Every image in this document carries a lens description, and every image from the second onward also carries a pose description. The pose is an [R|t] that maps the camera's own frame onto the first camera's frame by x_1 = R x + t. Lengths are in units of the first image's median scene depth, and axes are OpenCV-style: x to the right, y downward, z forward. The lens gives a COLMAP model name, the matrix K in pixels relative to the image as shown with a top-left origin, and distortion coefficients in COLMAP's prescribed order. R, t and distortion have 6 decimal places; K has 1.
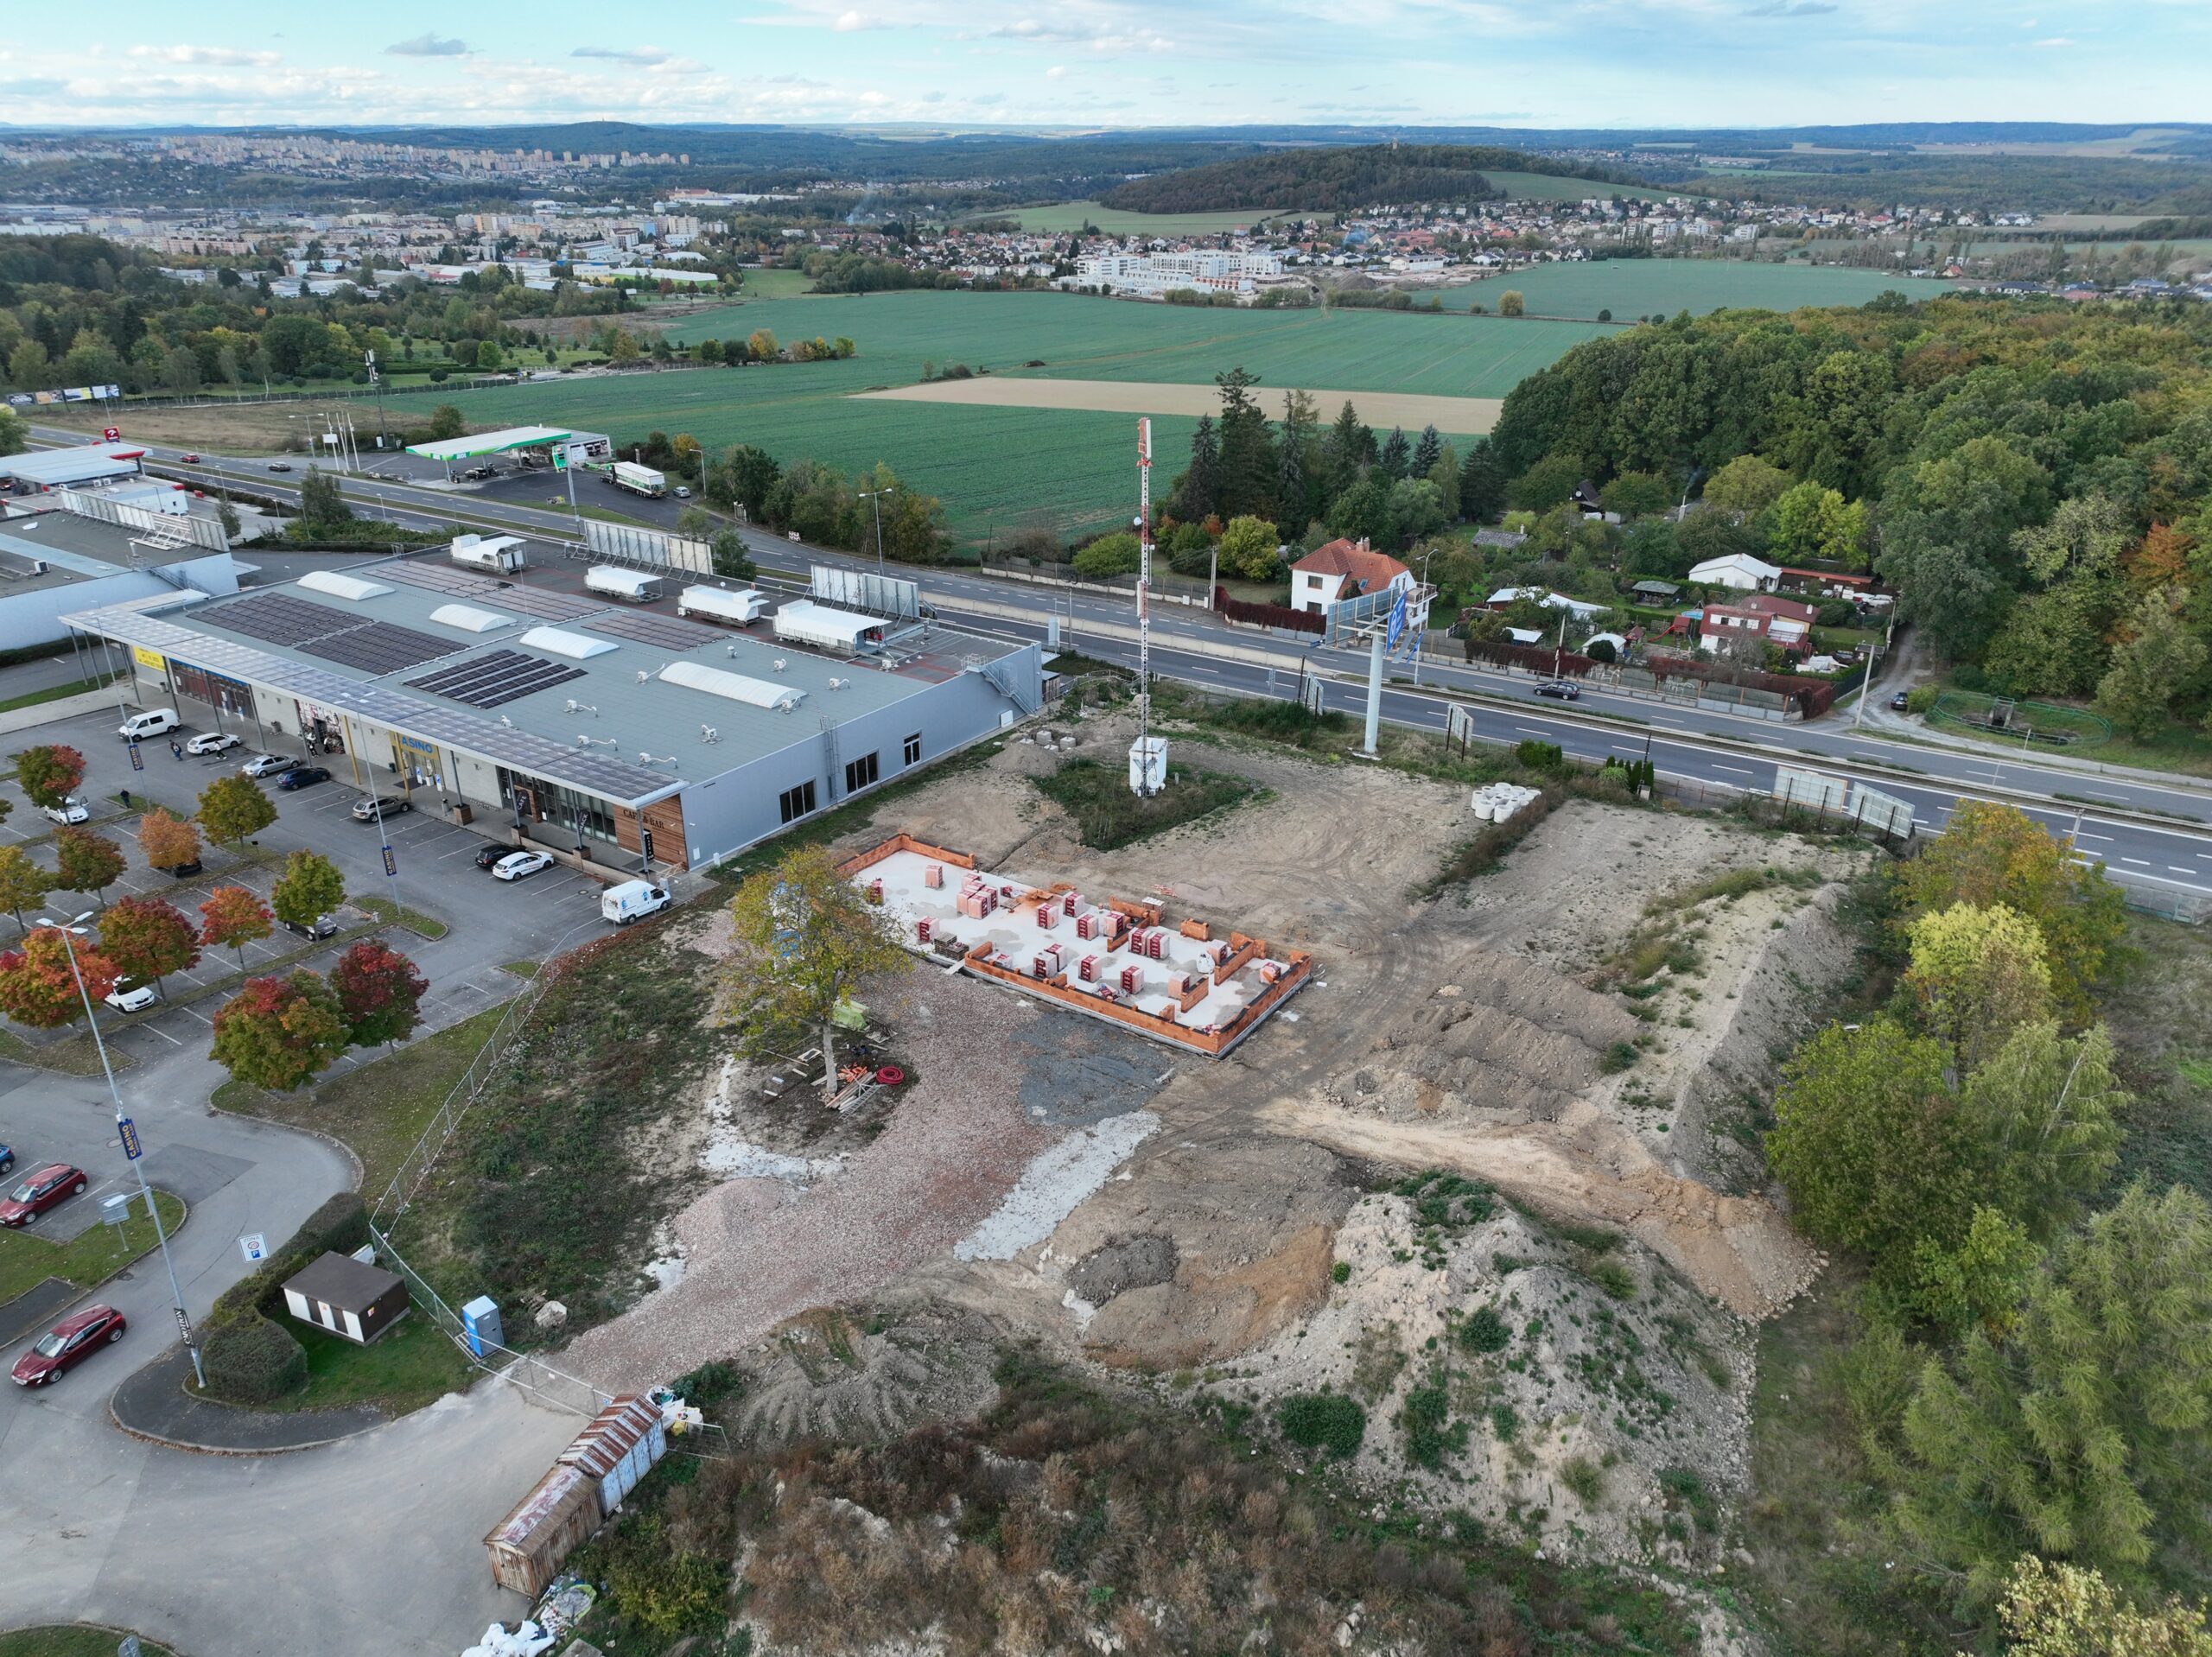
lens RADIAL K [[1563.9, 0, 1106.0], [0, 1563.9, 828.5], [0, 0, 1]] dist [0.005534, 0.003934]
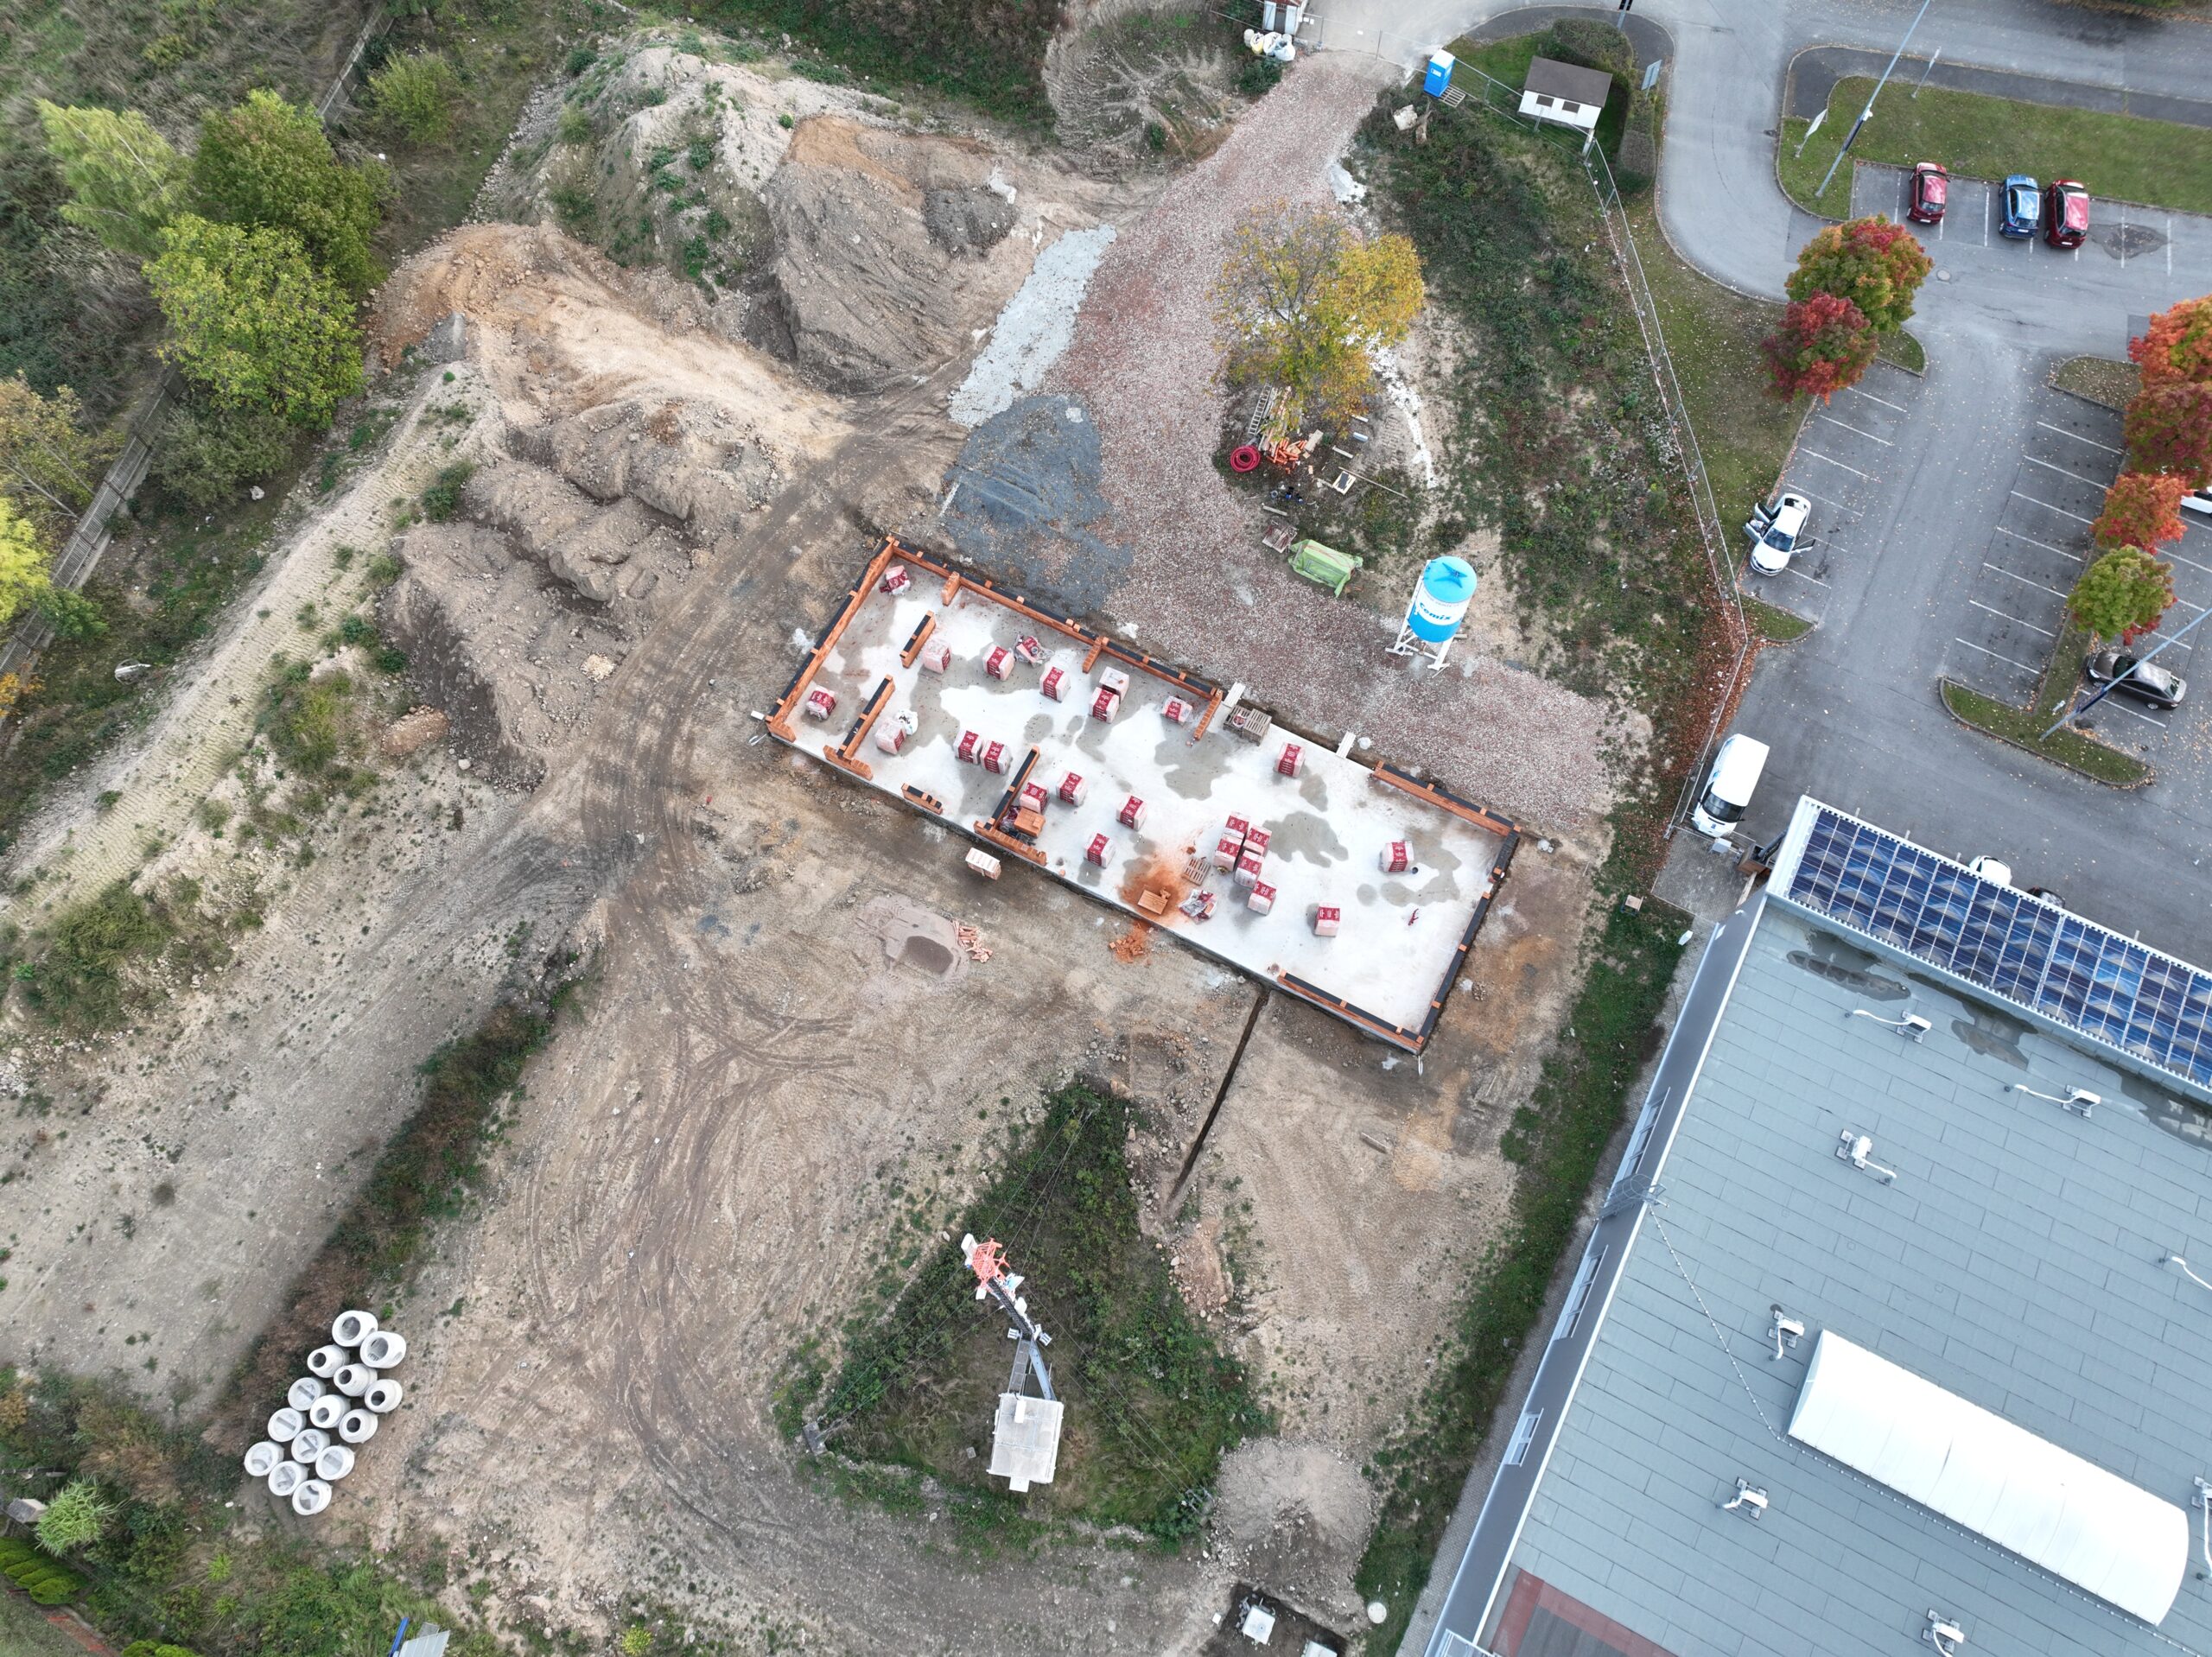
lens RADIAL K [[1563.9, 0, 1106.0], [0, 1563.9, 828.5], [0, 0, 1]] dist [0.005534, 0.003934]
pose [[-0.993734, 0.105566, -0.036726, 0.000291], [-0.040503, -0.033856, 0.998606, -0.535984], [0.104175, 0.993836, 0.037920, 0.817447]]
